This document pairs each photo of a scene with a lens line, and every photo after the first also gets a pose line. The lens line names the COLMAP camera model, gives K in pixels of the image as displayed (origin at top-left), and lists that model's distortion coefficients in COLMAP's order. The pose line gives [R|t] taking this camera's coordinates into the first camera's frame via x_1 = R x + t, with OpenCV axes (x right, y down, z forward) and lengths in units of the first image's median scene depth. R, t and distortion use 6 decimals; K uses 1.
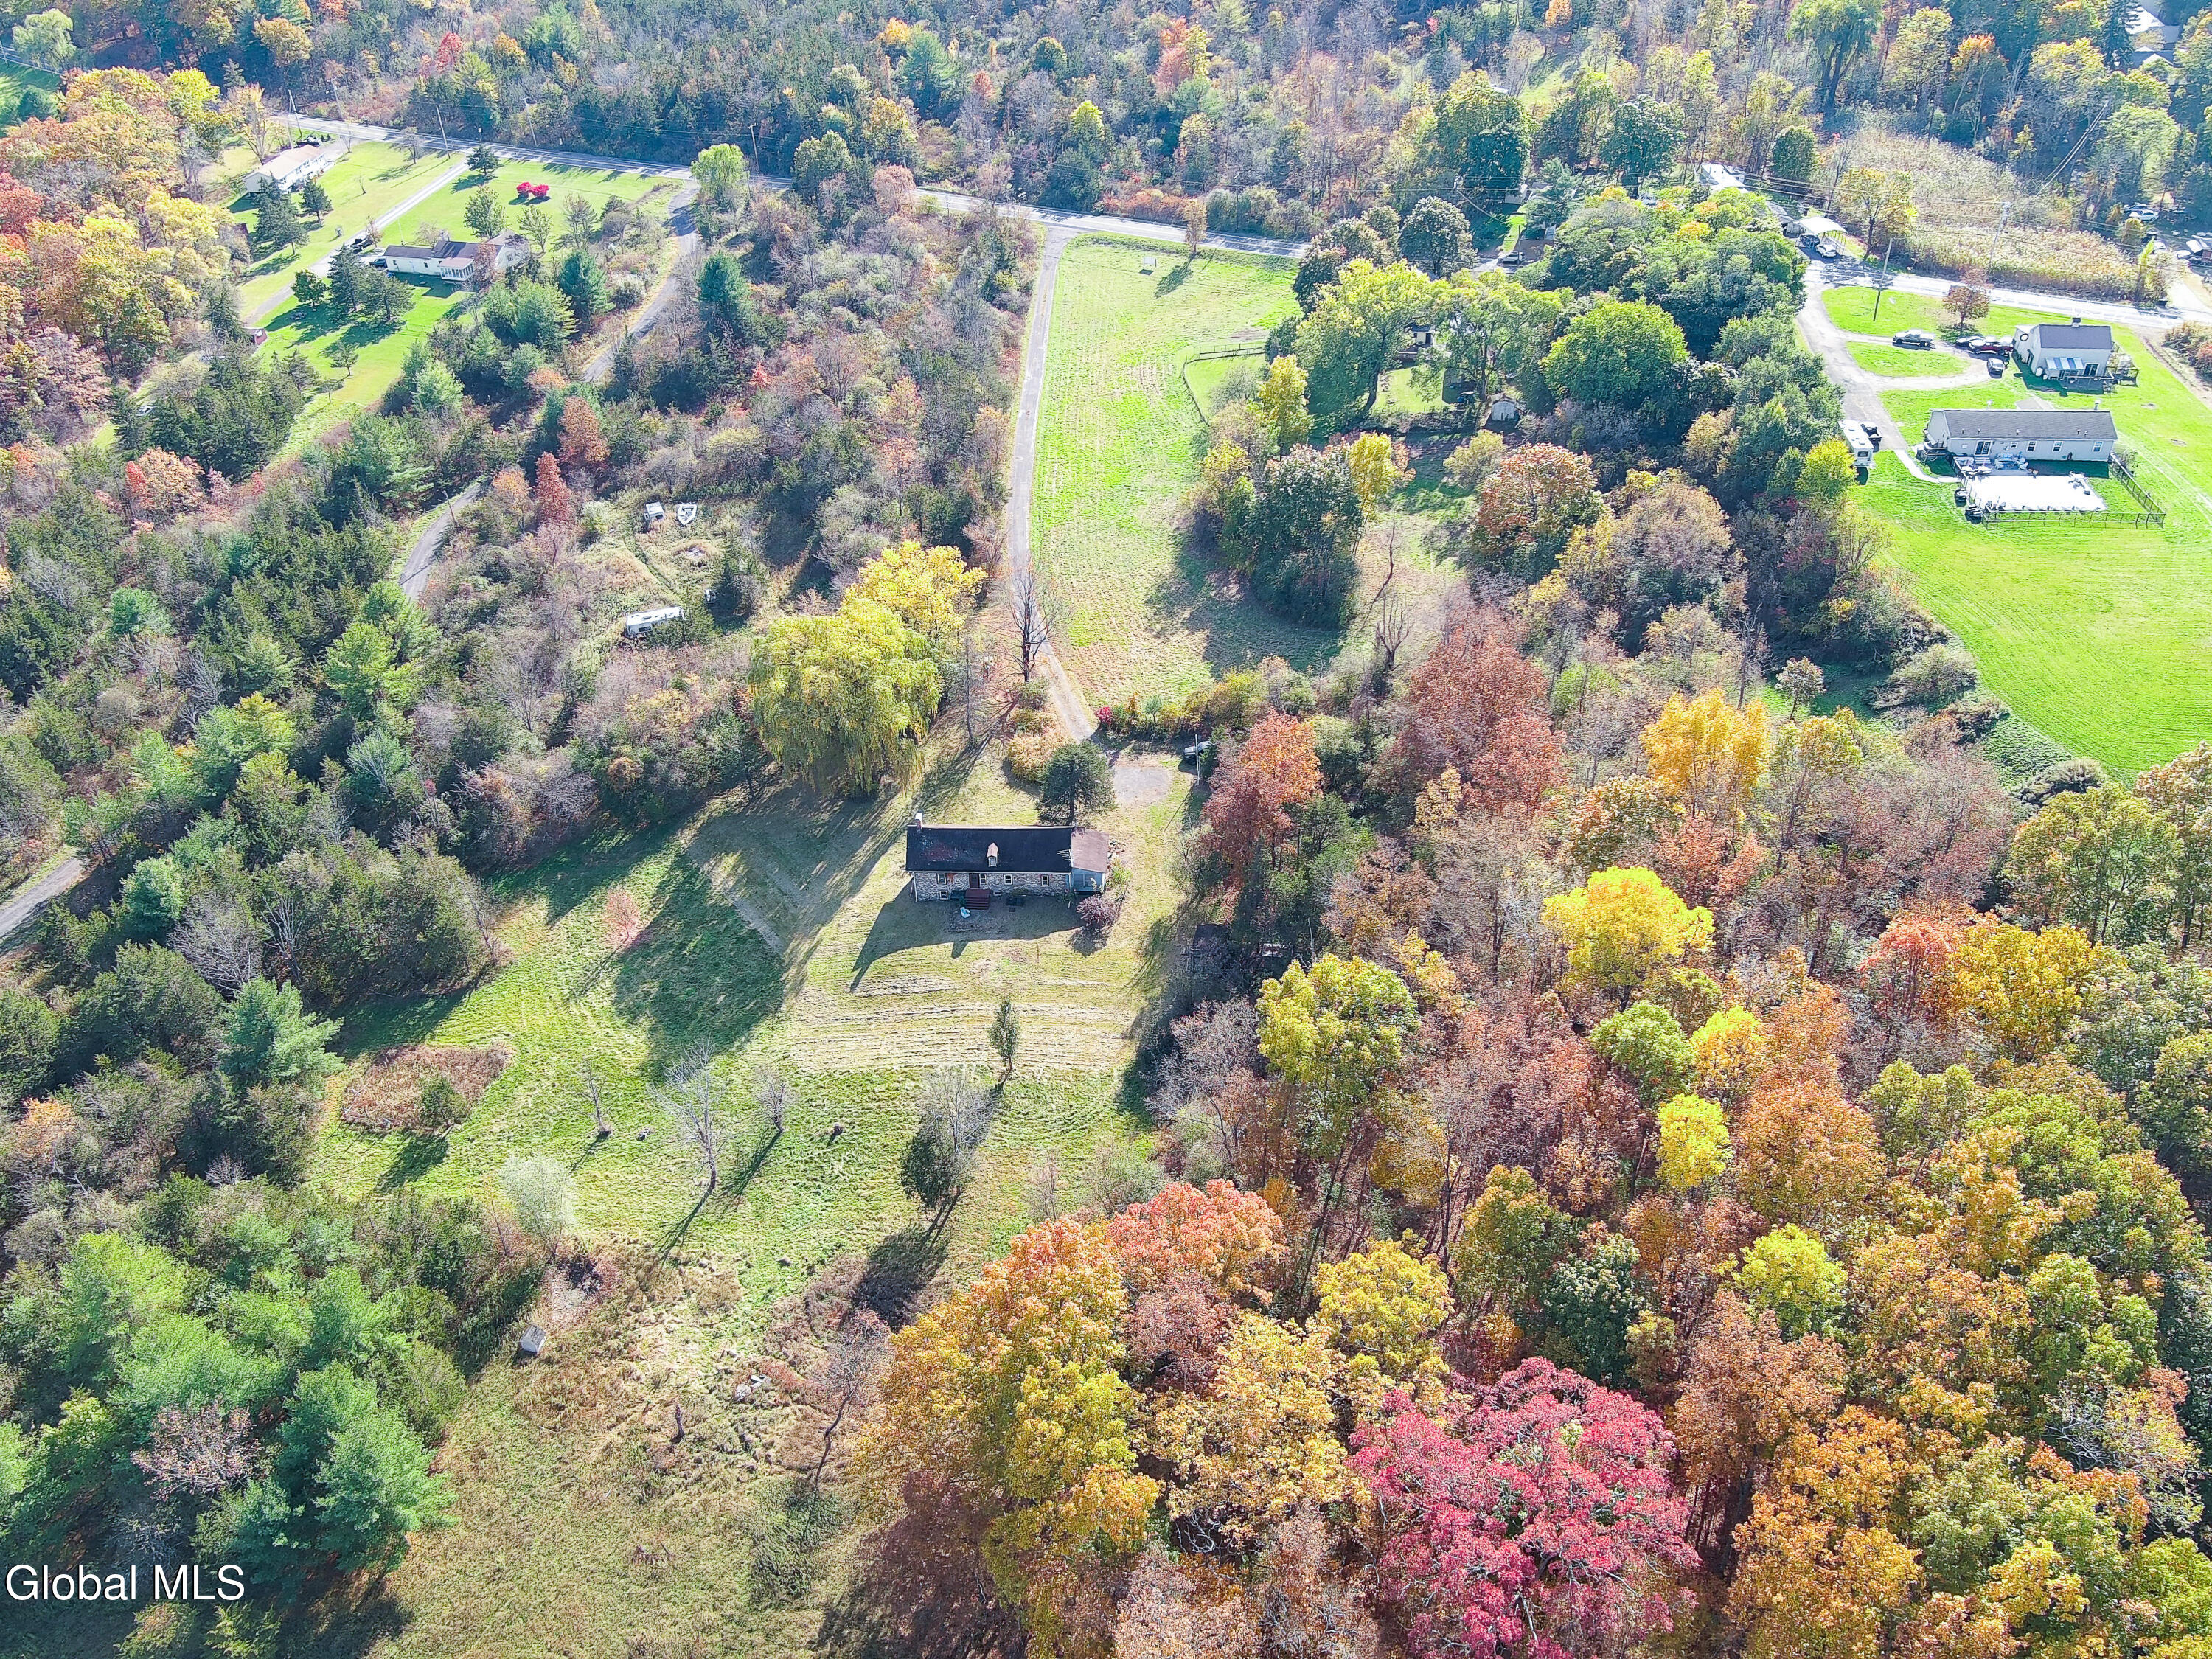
lens RADIAL K [[1864.7, 0, 1173.1], [0, 1864.7, 829.6], [0, 0, 1]] dist [0.002308, -0.001352]
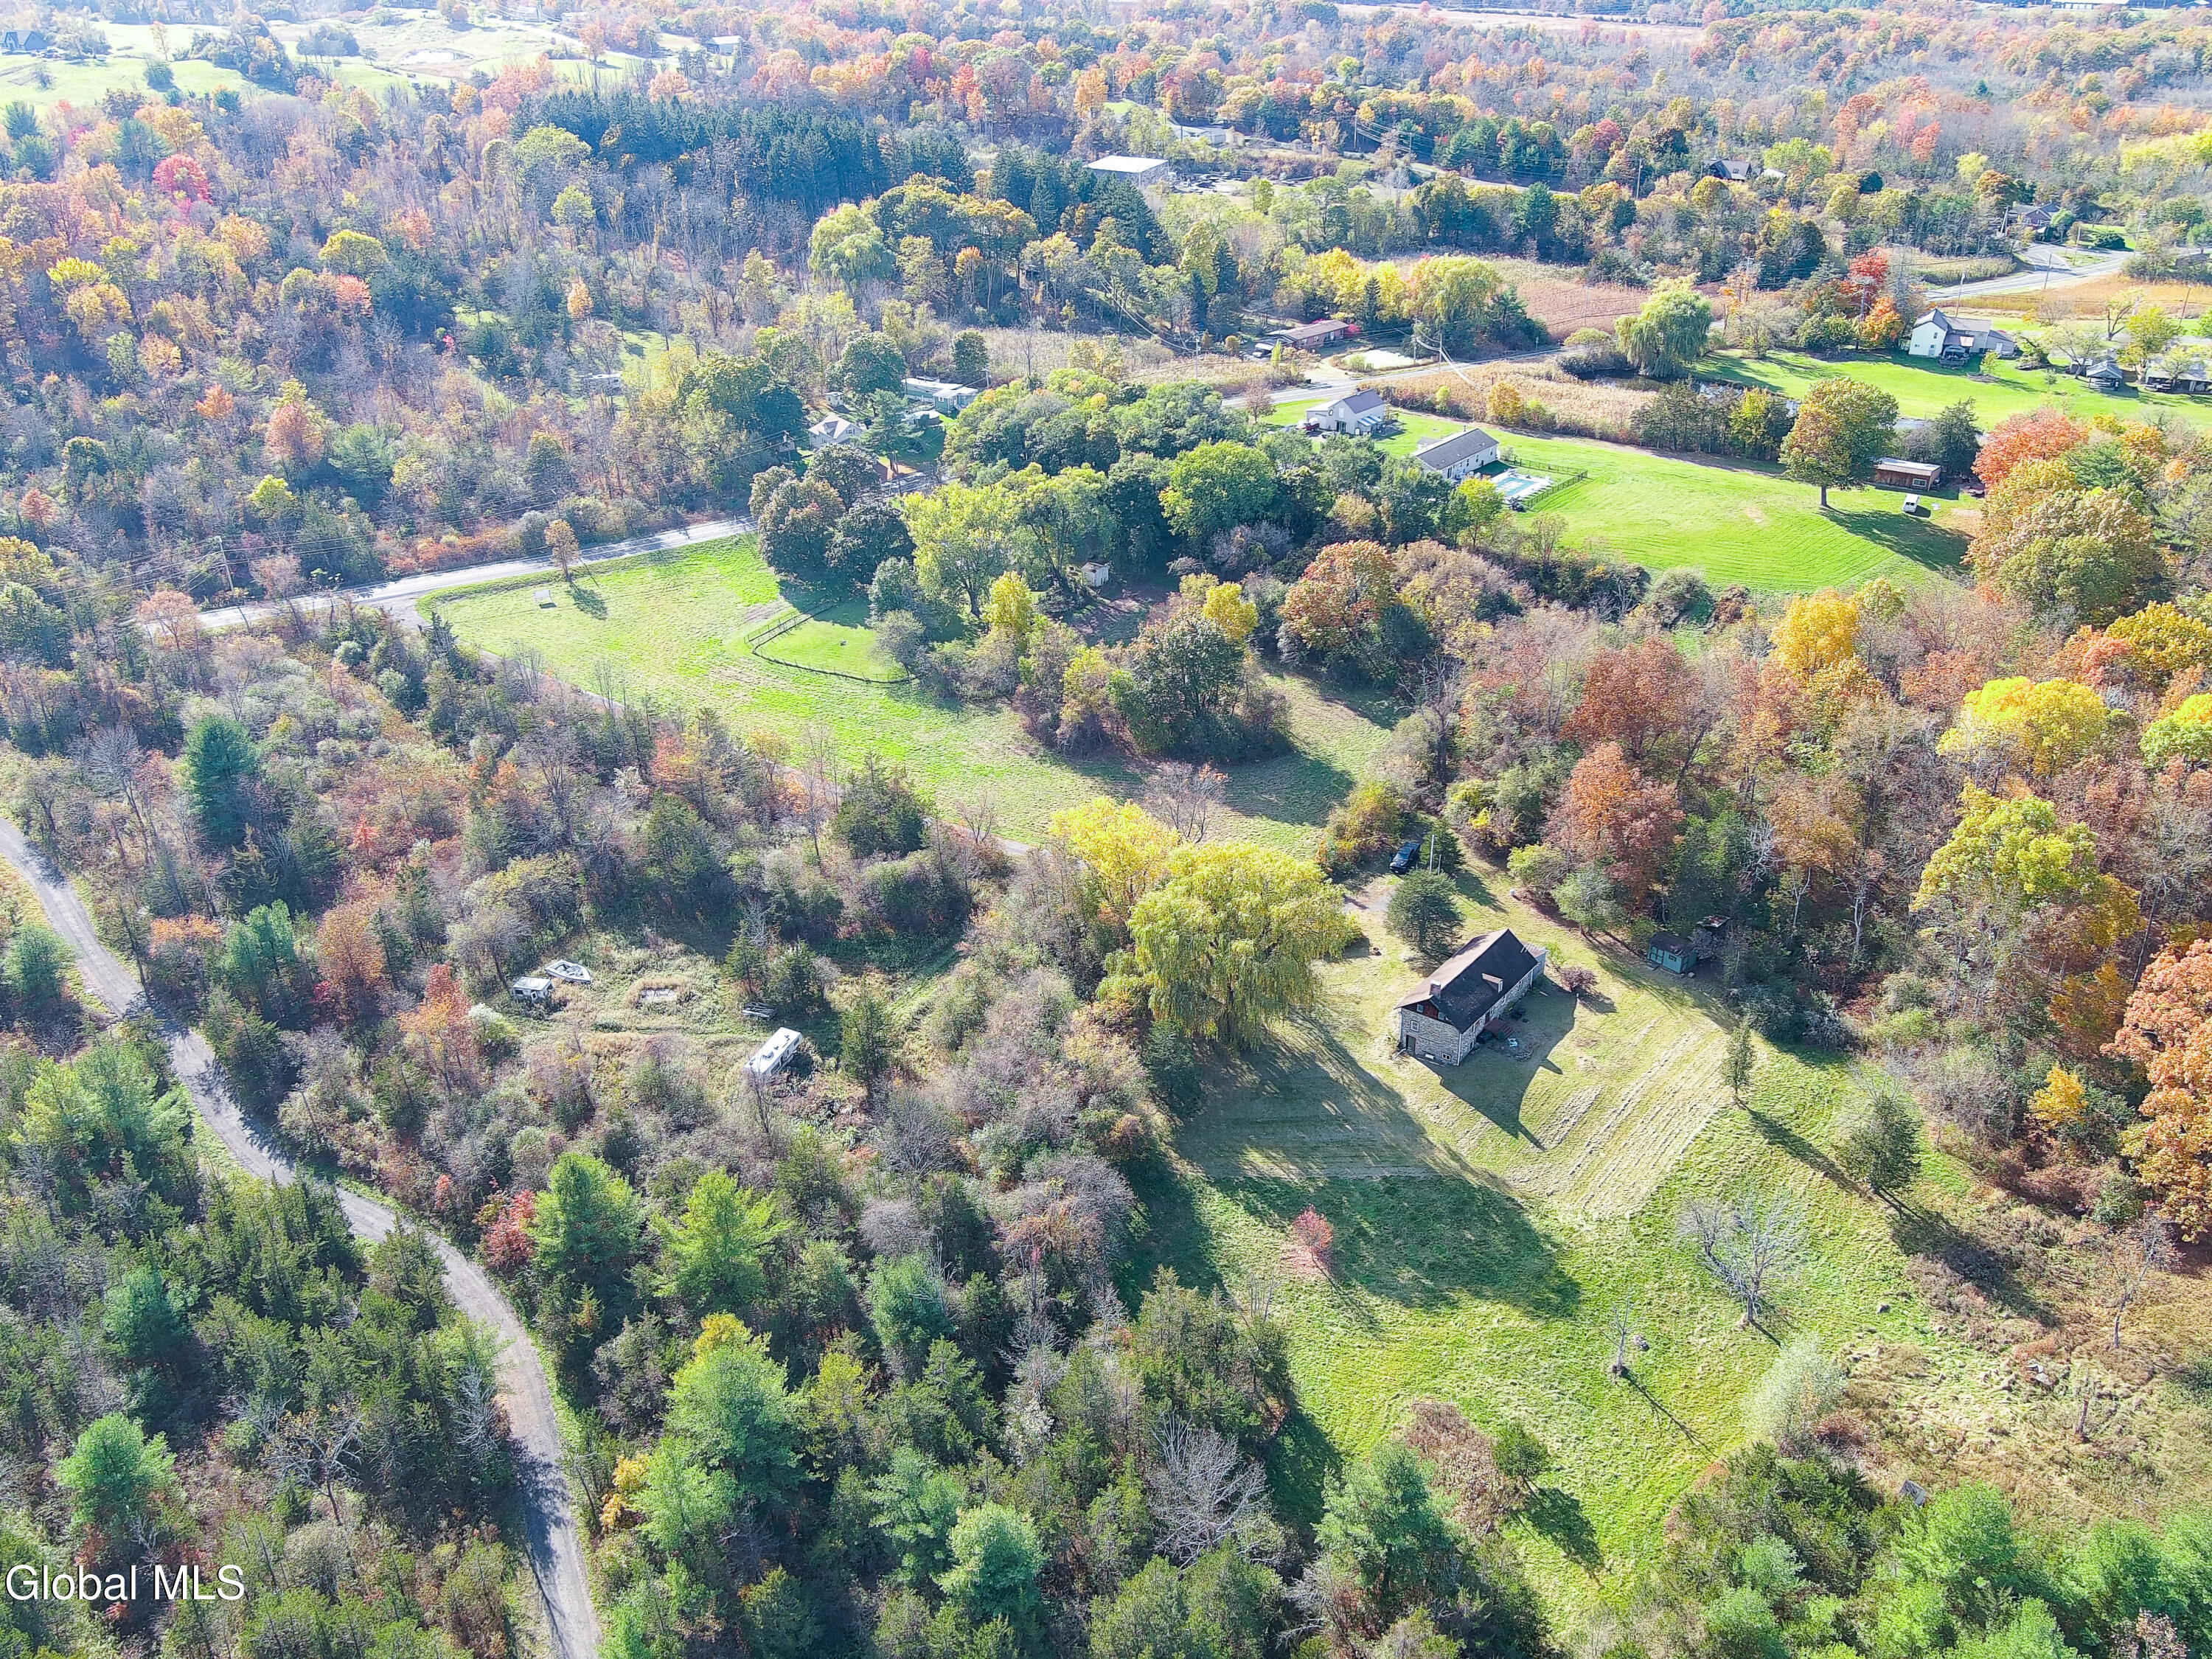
lens RADIAL K [[1826.3, 0, 1104.2], [0, 1826.3, 817.3], [0, 0, 1]] dist [-0.003148, -0.008258]
pose [[0.610109, -0.382128, 0.694079, -0.876934], [0.482772, 0.873904, 0.056765, -0.222132], [-0.628250, 0.300449, 0.717657, 0.394405]]
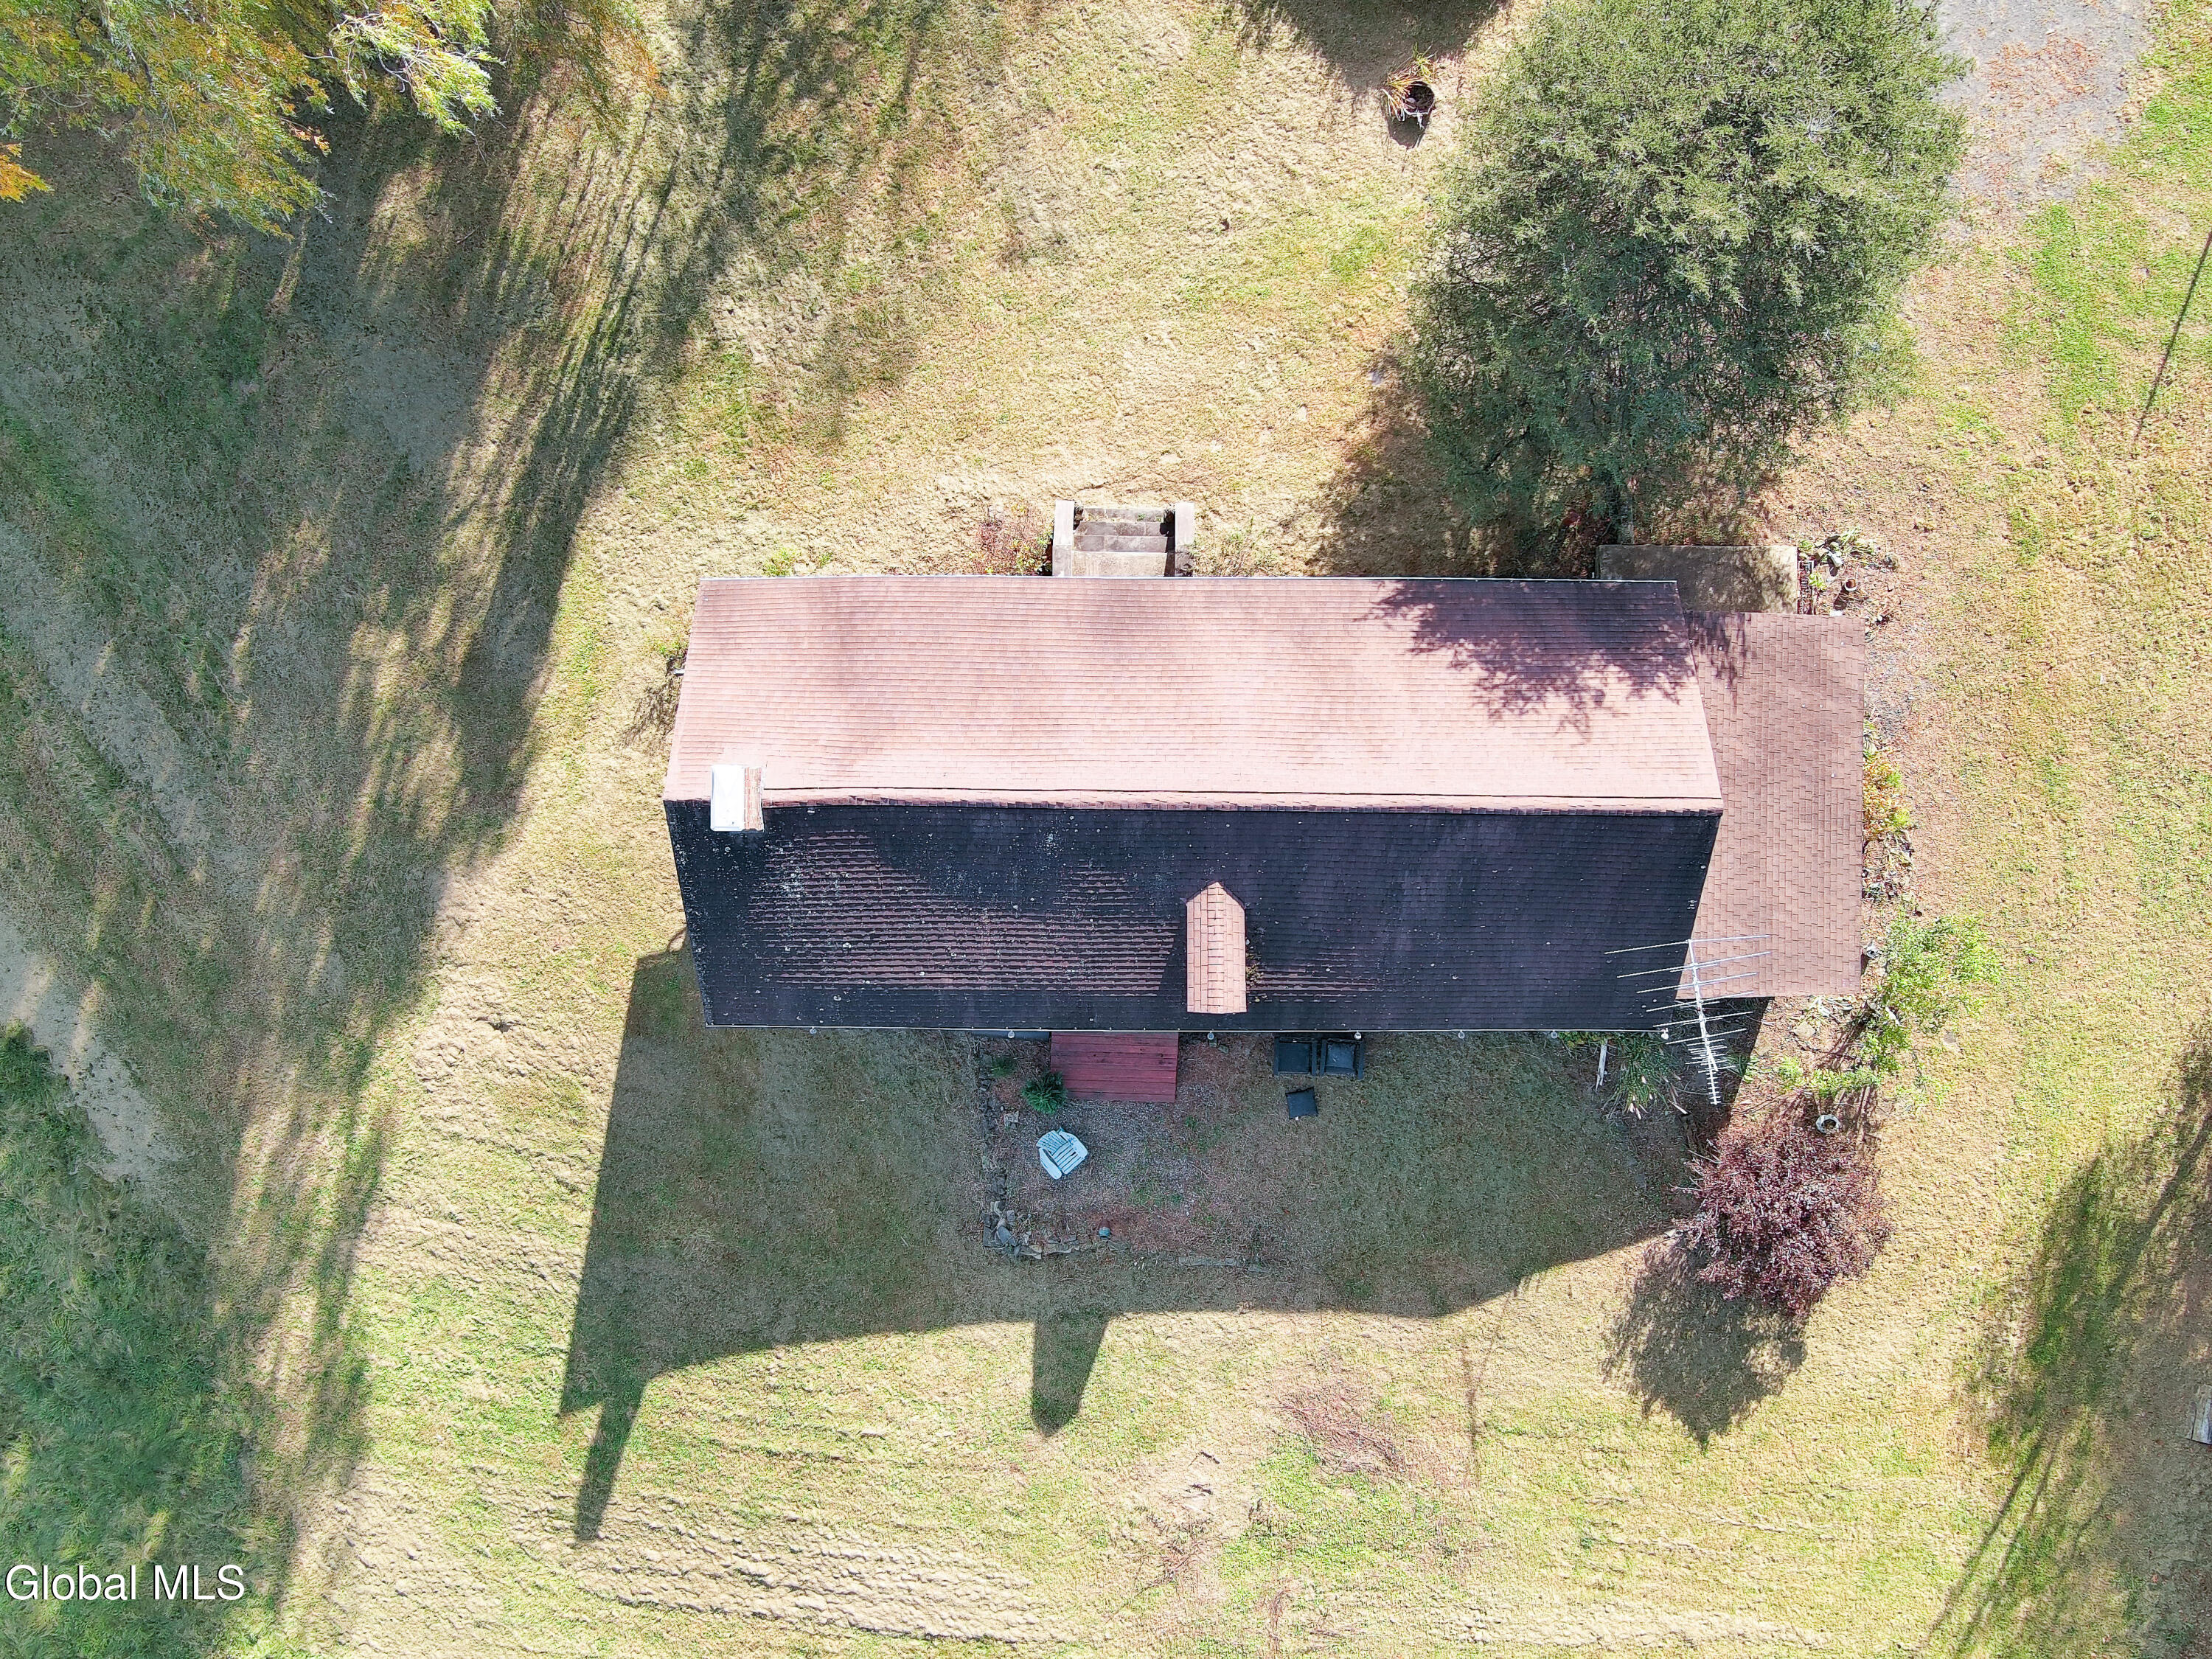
lens RADIAL K [[1833.7, 0, 1097.5], [0, 1833.7, 824.5], [0, 0, 1]] dist [0.001215, -0.013736]
pose [[0.999925, -0.007867, -0.009412, -0.105487], [0.012250, 0.599986, 0.799917, -0.122911], [-0.000645, -0.799972, 0.600037, 0.910380]]
